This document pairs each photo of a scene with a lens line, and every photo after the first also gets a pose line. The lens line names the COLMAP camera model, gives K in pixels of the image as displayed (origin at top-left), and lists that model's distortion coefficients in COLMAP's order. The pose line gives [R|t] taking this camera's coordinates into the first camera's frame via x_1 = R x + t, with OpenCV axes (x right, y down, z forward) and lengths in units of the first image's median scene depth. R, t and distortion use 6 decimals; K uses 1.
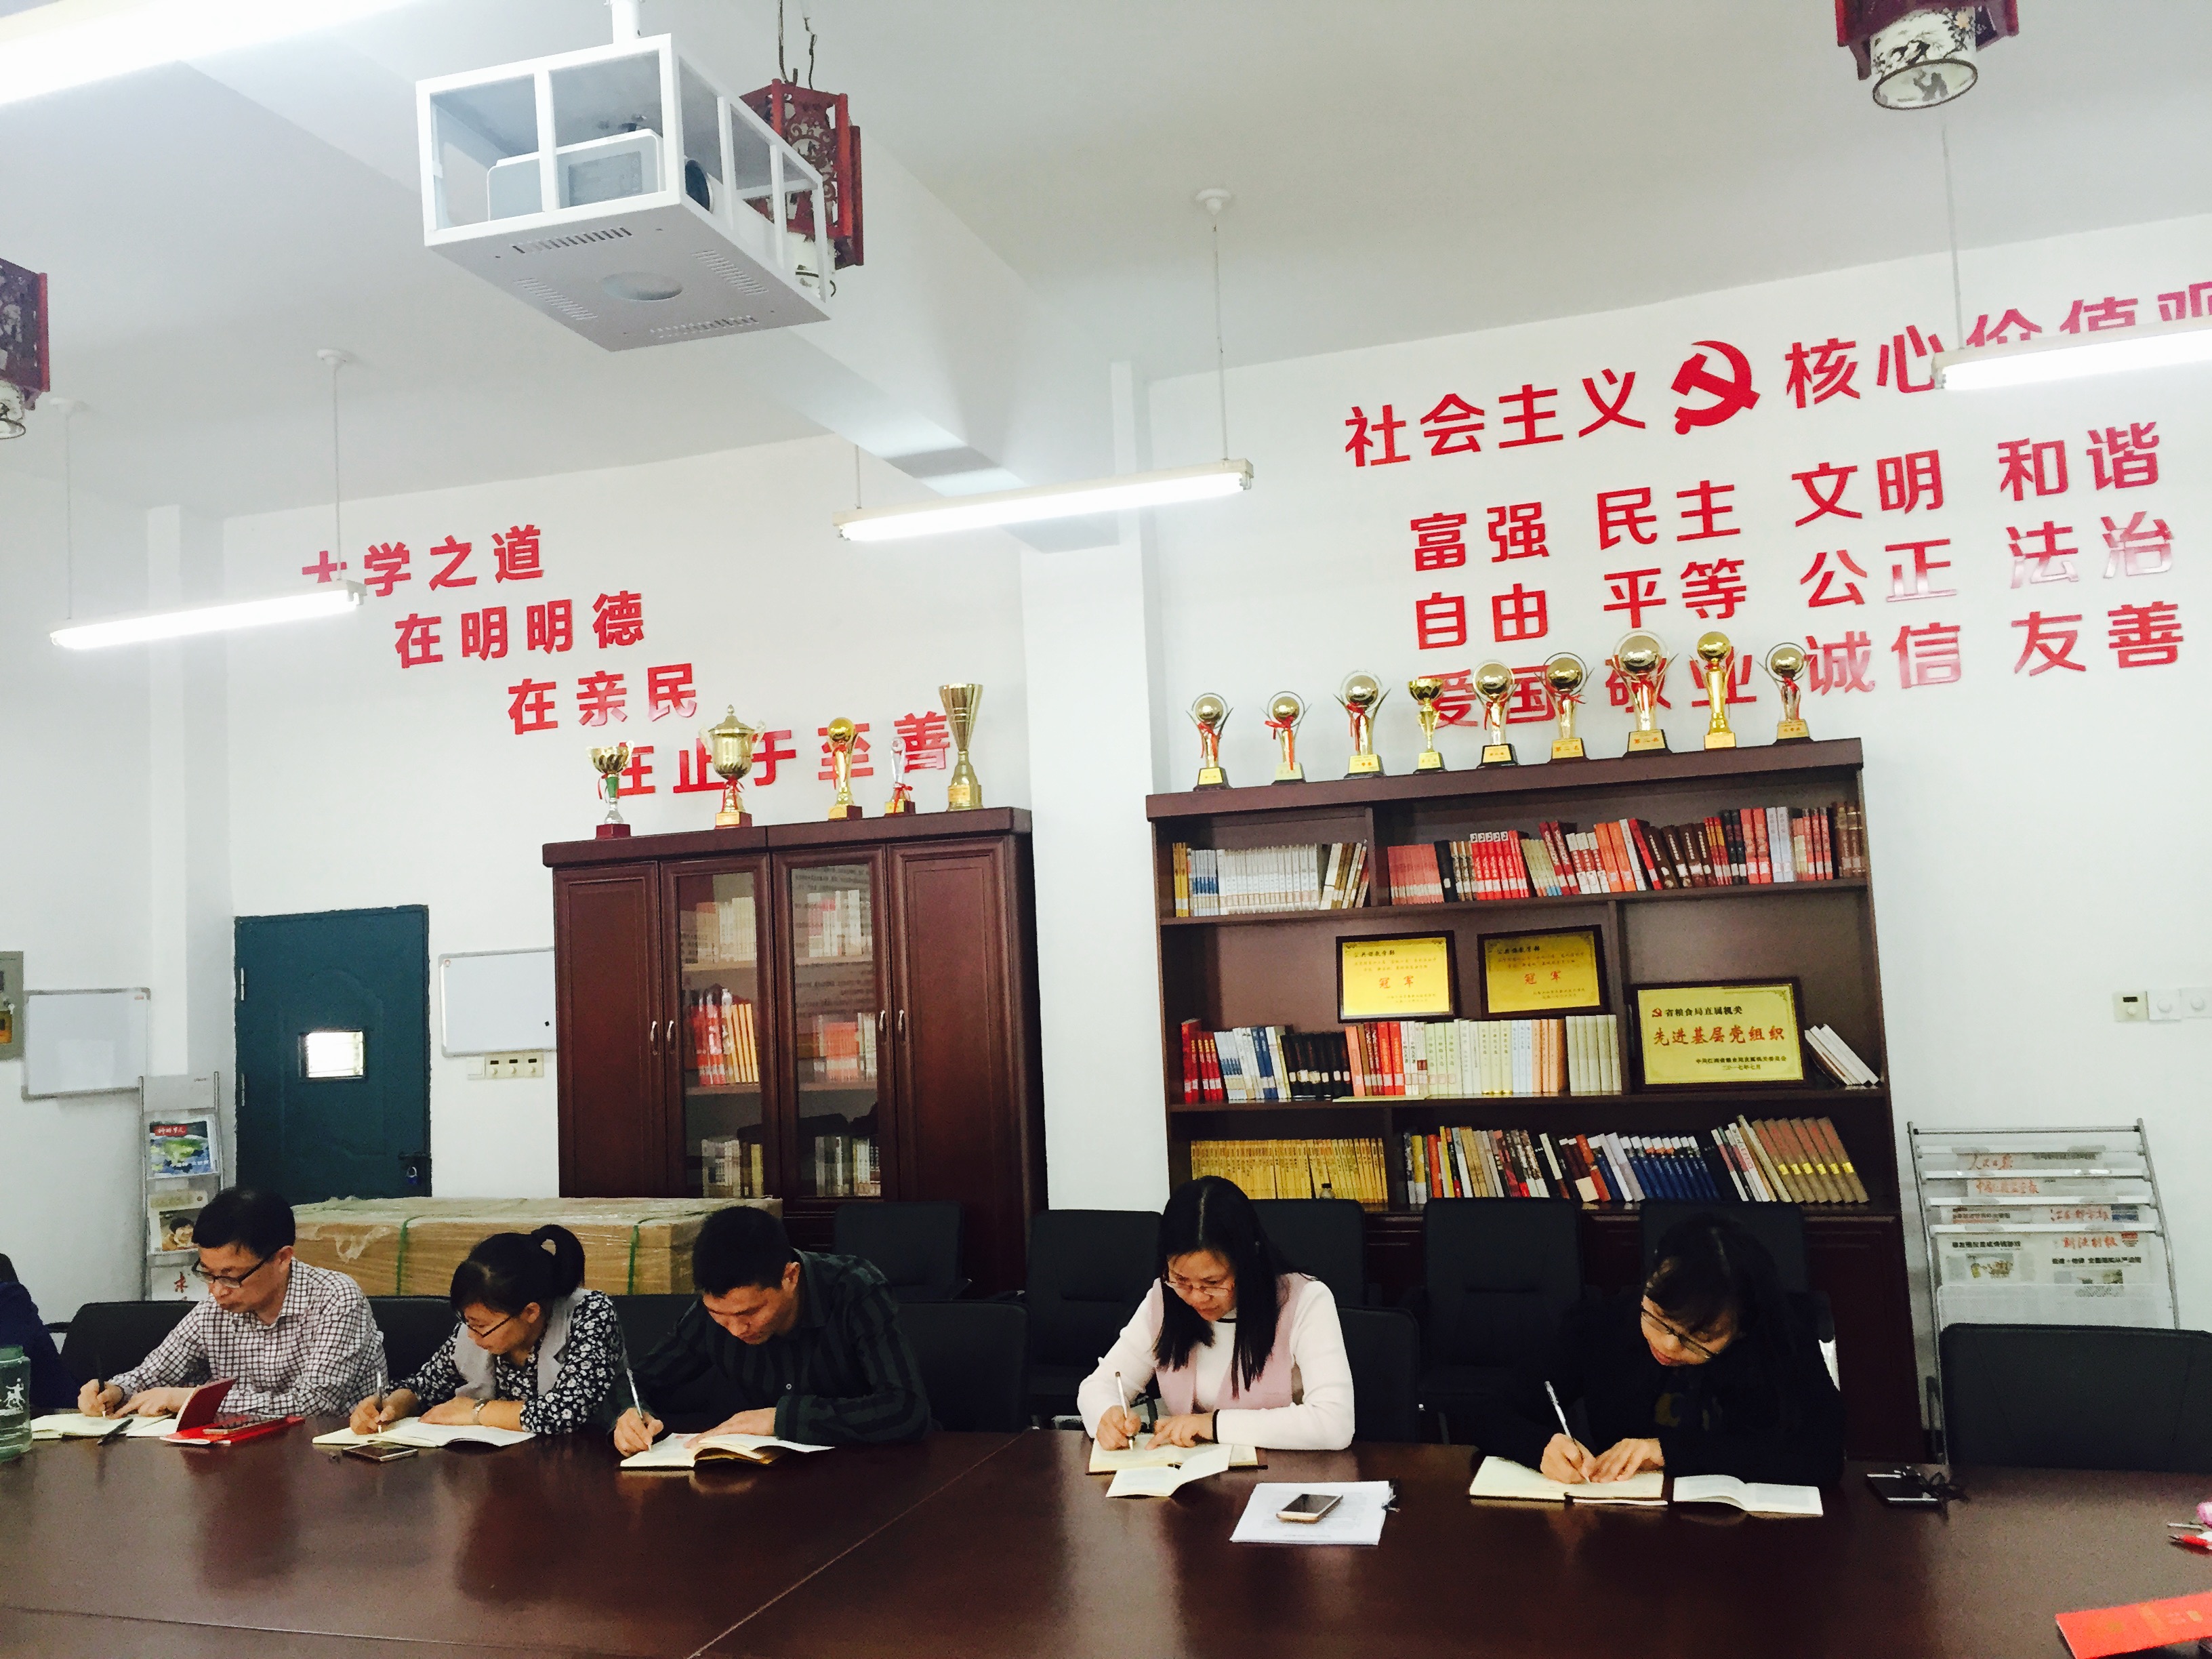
lens RADIAL K [[1873.2, 0, 1106.0], [0, 1873.2, 829.5], [0, 0, 1]] dist [0.064487, -0.115630]
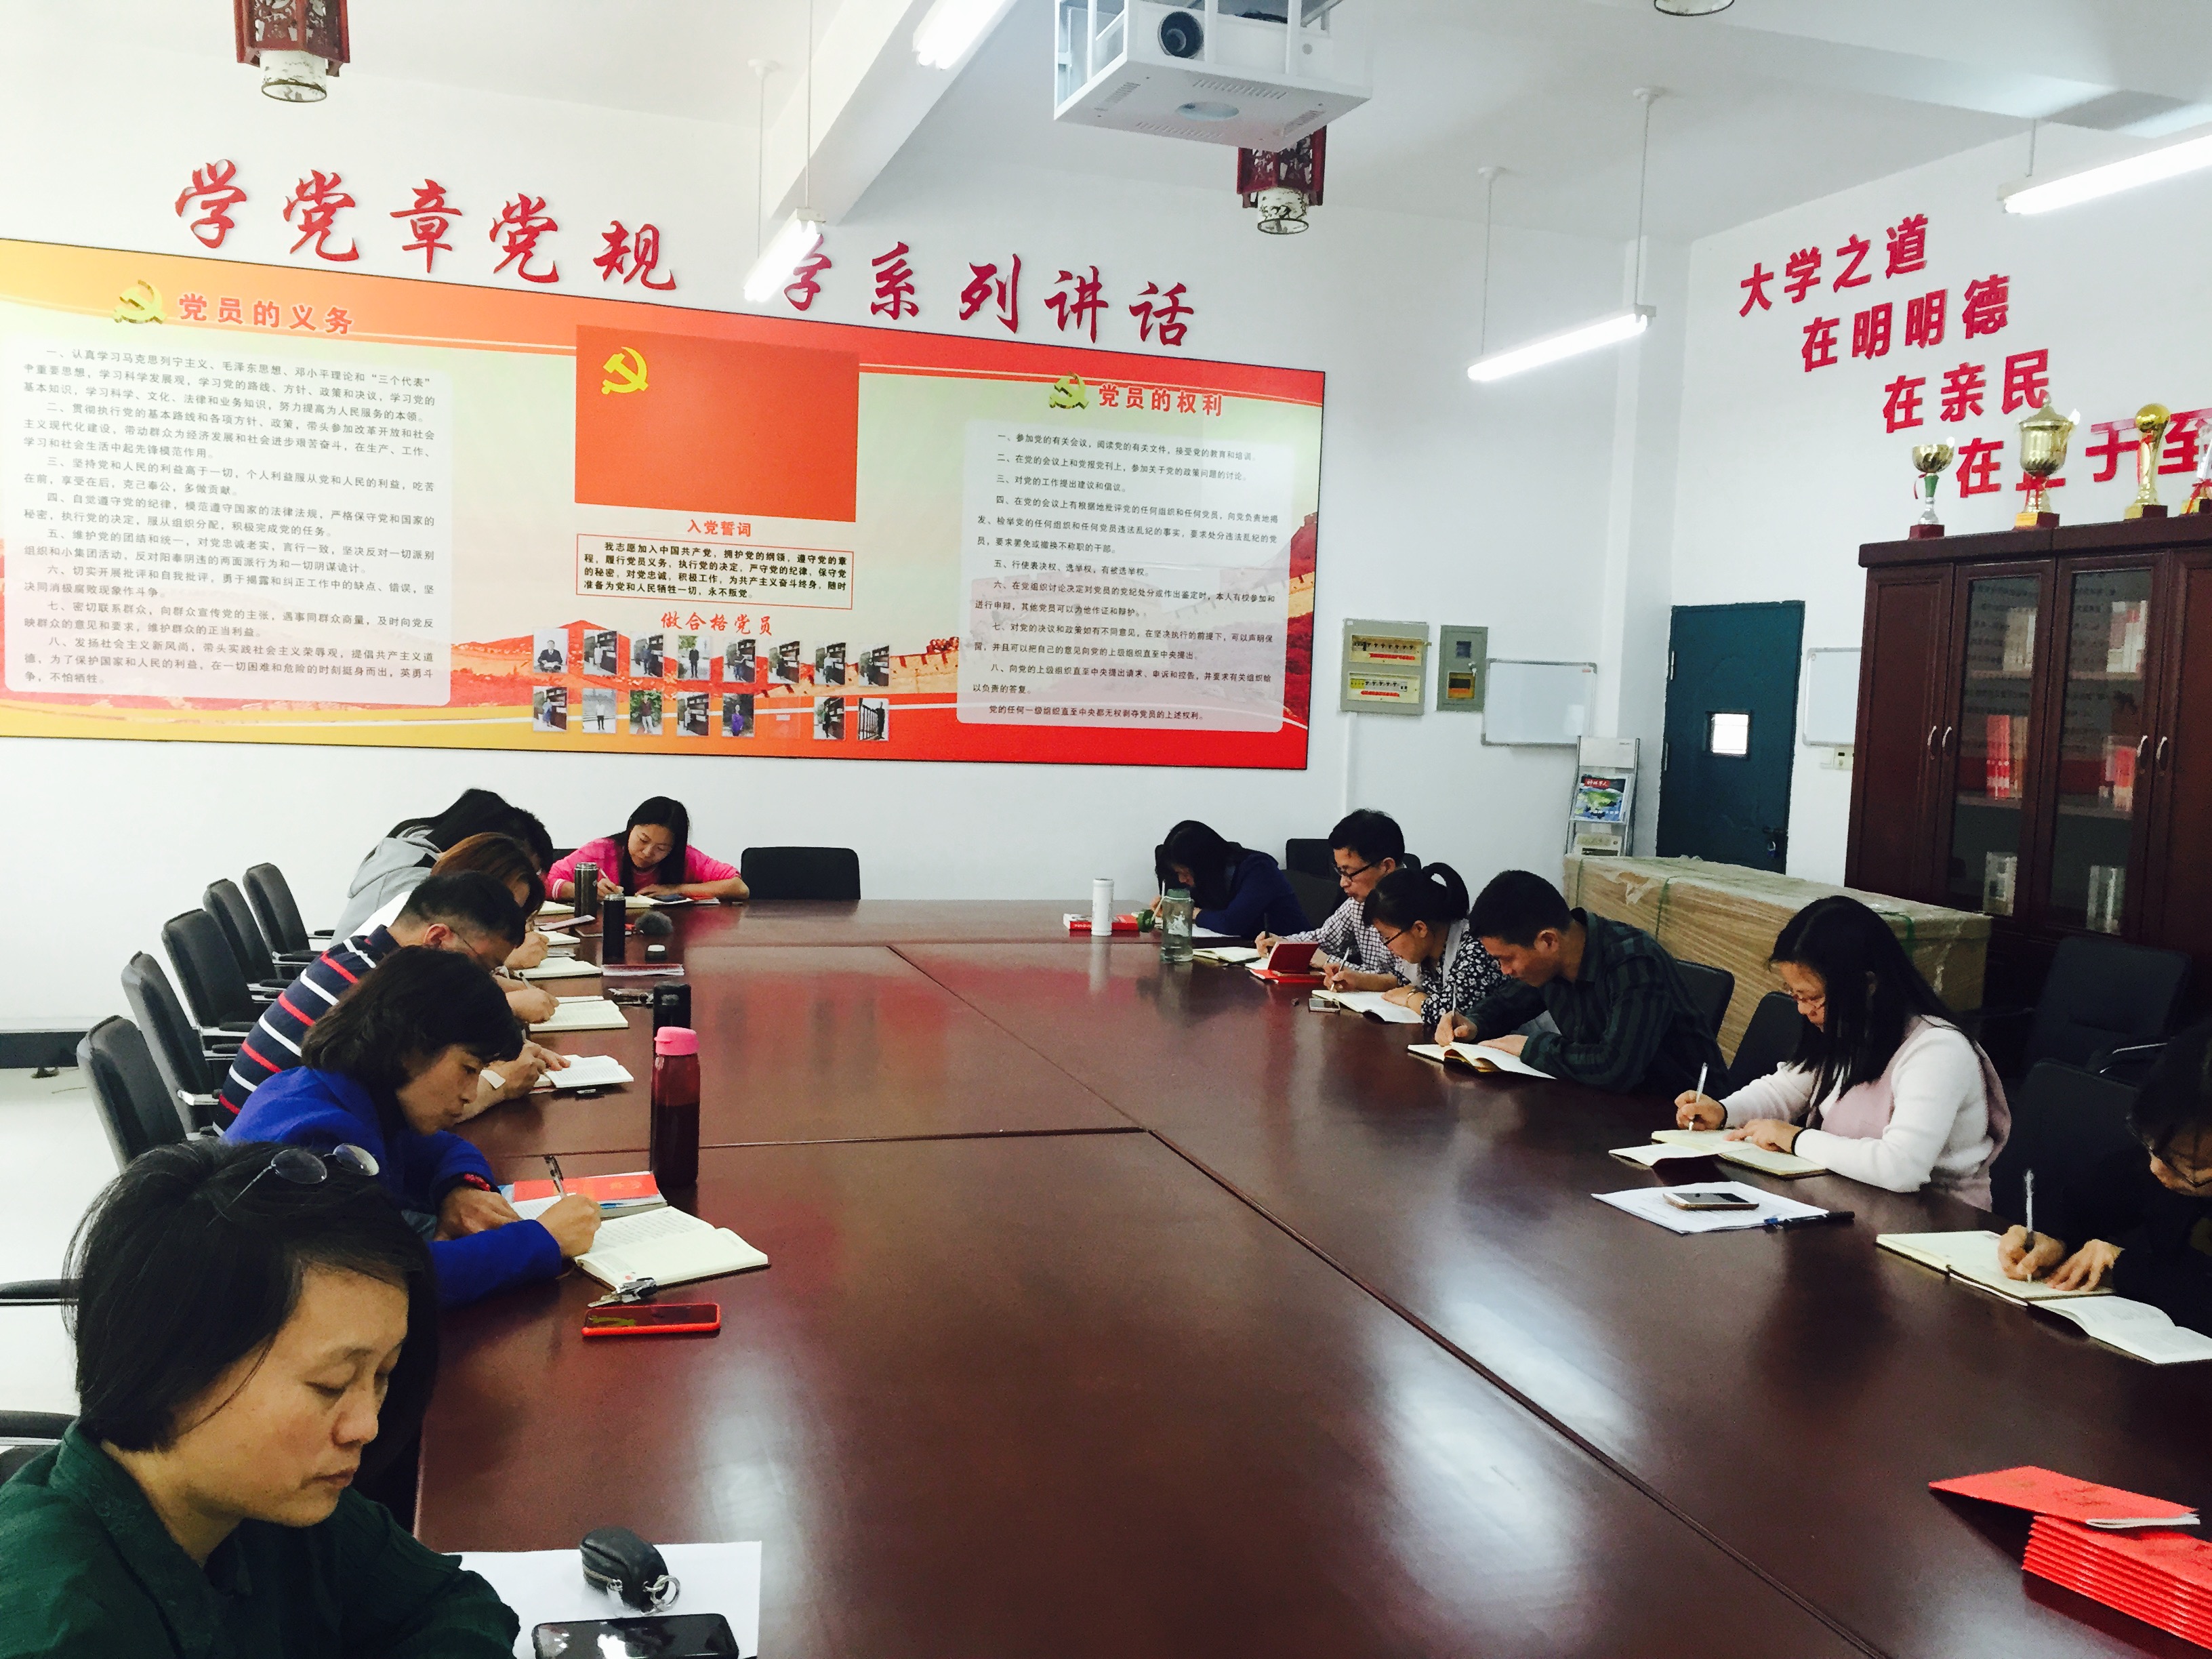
lens RADIAL K [[1873.2, 0, 1106.0], [0, 1873.2, 829.5], [0, 0, 1]] dist [0.064487, -0.115630]
pose [[0.576845, 0.133662, -0.805844, 0.290885], [-0.000720, 0.986605, 0.163129, -0.005943], [0.816853, -0.093520, 0.569214, 0.064745]]
